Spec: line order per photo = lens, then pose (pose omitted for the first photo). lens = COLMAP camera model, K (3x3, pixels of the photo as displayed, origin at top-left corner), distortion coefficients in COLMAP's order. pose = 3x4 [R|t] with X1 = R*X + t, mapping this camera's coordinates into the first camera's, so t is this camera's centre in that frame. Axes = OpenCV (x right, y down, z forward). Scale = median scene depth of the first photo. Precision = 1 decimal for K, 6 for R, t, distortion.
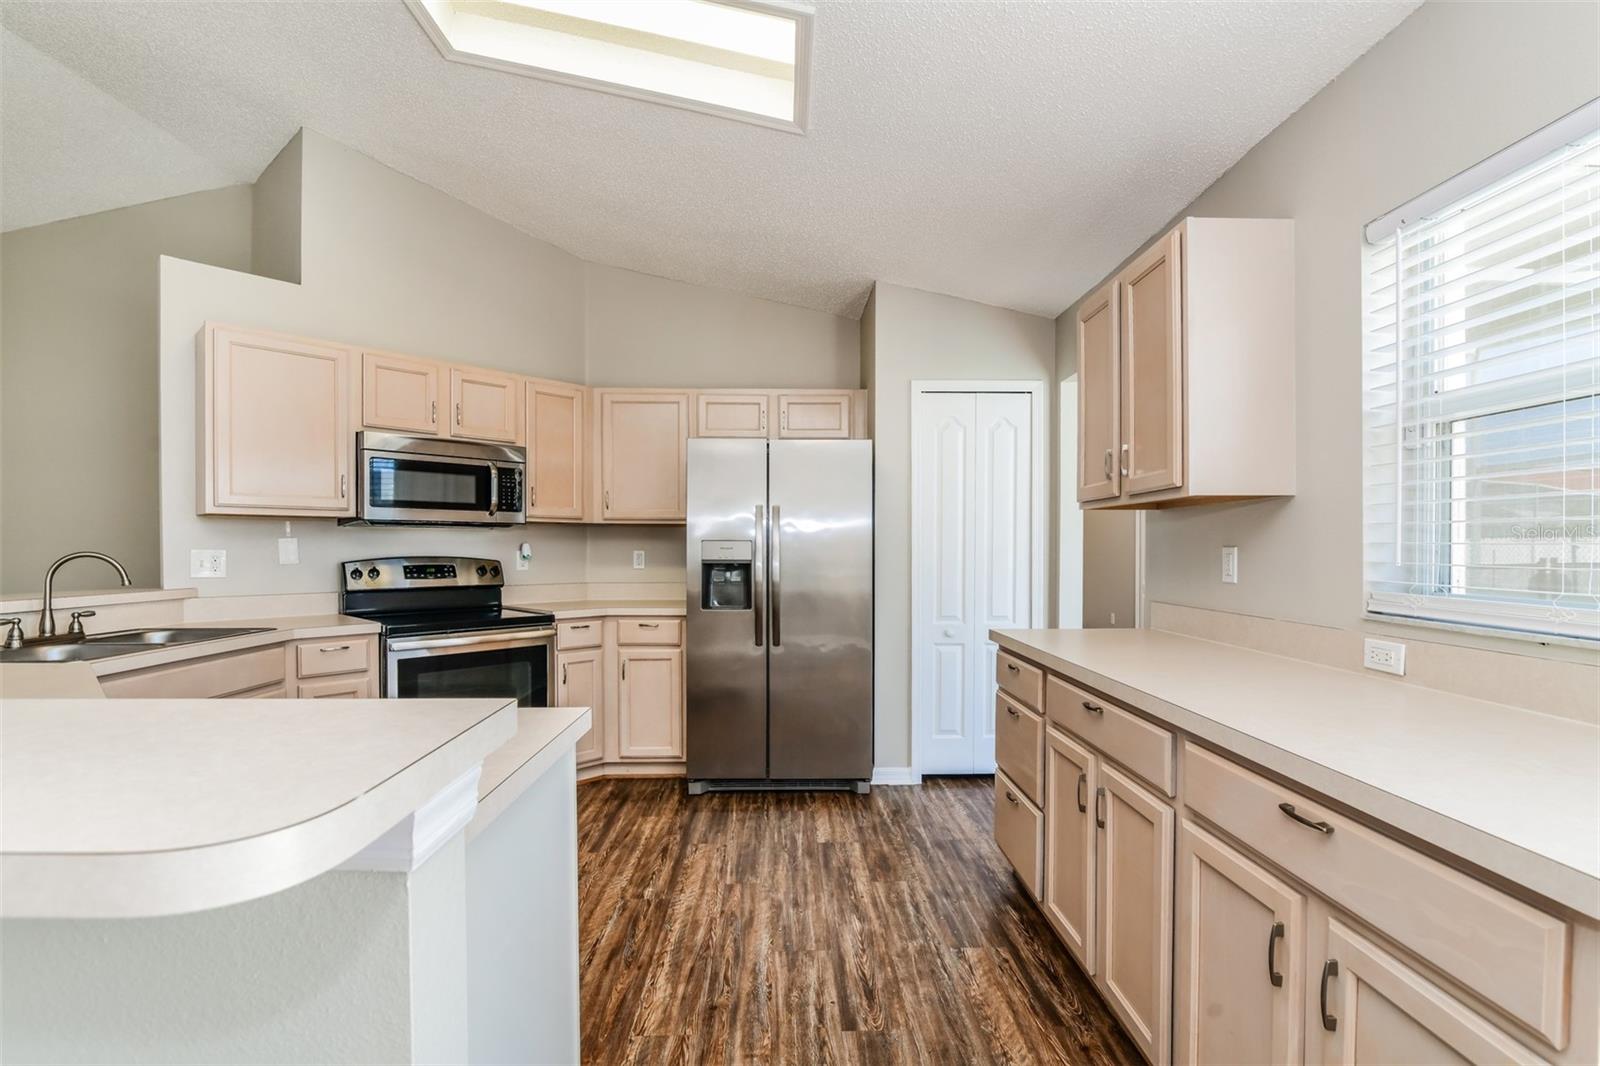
lens RADIAL K [[733.2, 0, 801.4], [0, 733.2, 539.7], [0, 0, 1]] dist [-0.003739, -0.000307]
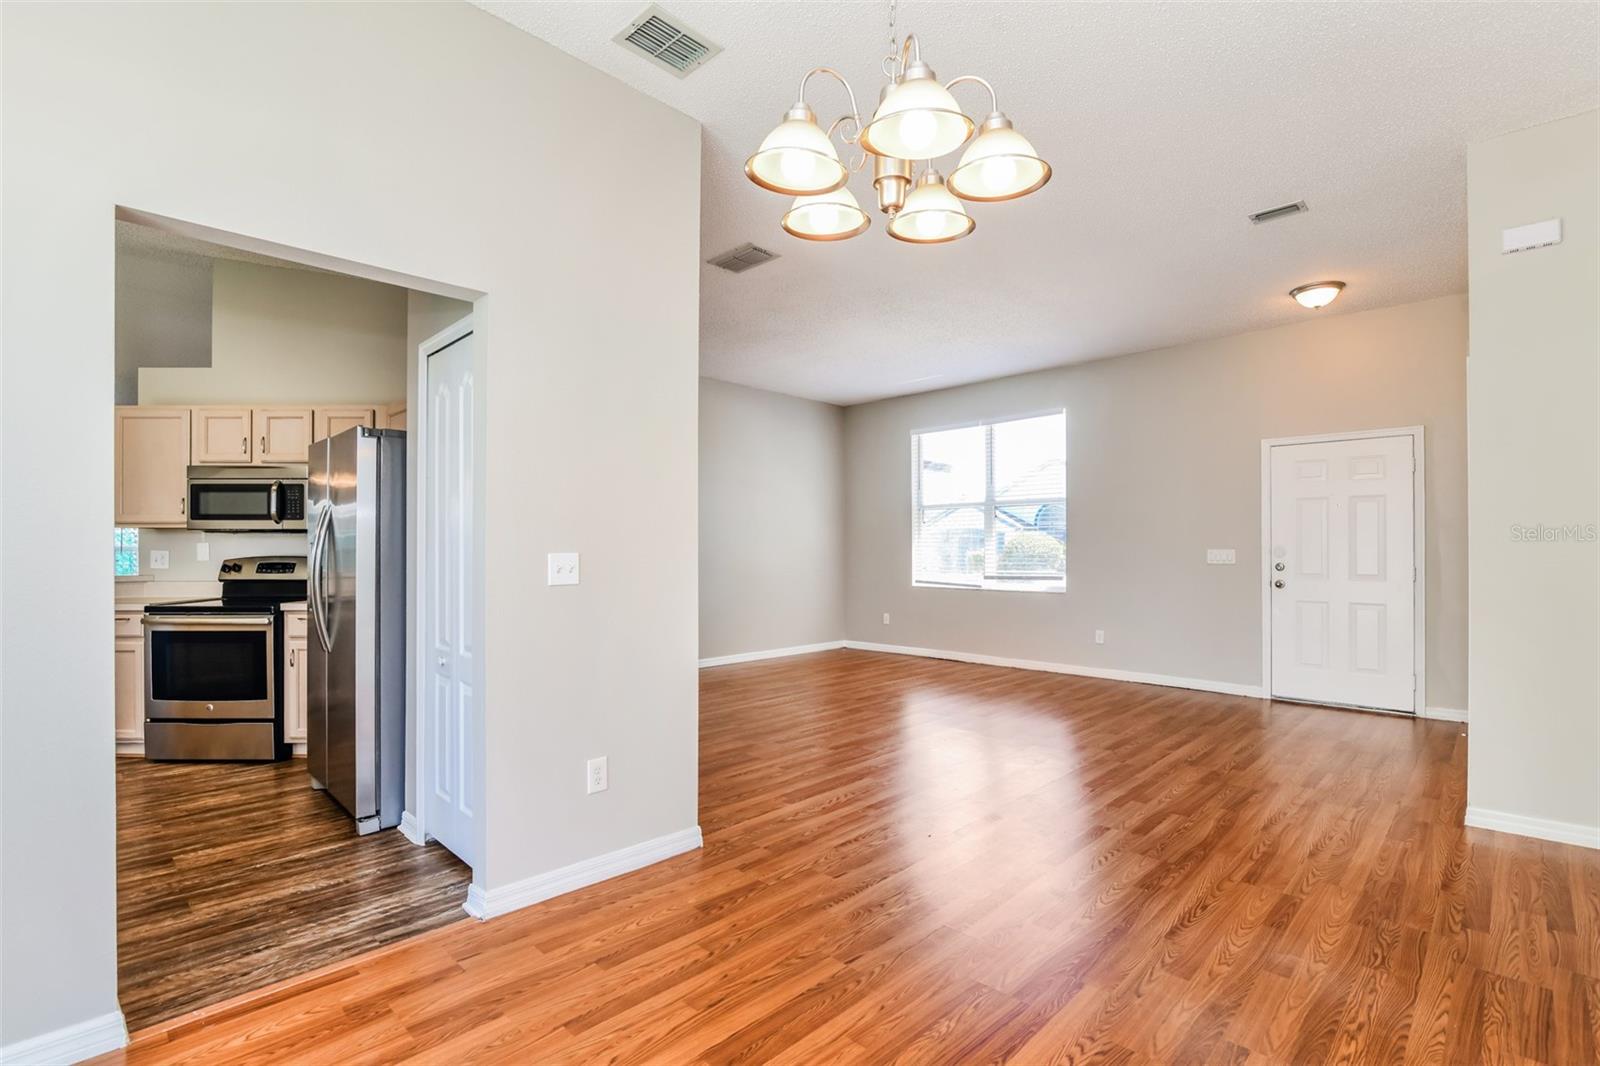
lens RADIAL K [[733.2, 0, 797.6], [0, 733.2, 543.0], [0, 0, 1]] dist [-0.003739, -0.000307]
pose [[0.686044, -0.005624, -0.727539, 1.128796], [0.002340, 0.999982, -0.005524, 0.009260], [0.727557, 0.002087, 0.686045, 0.829730]]
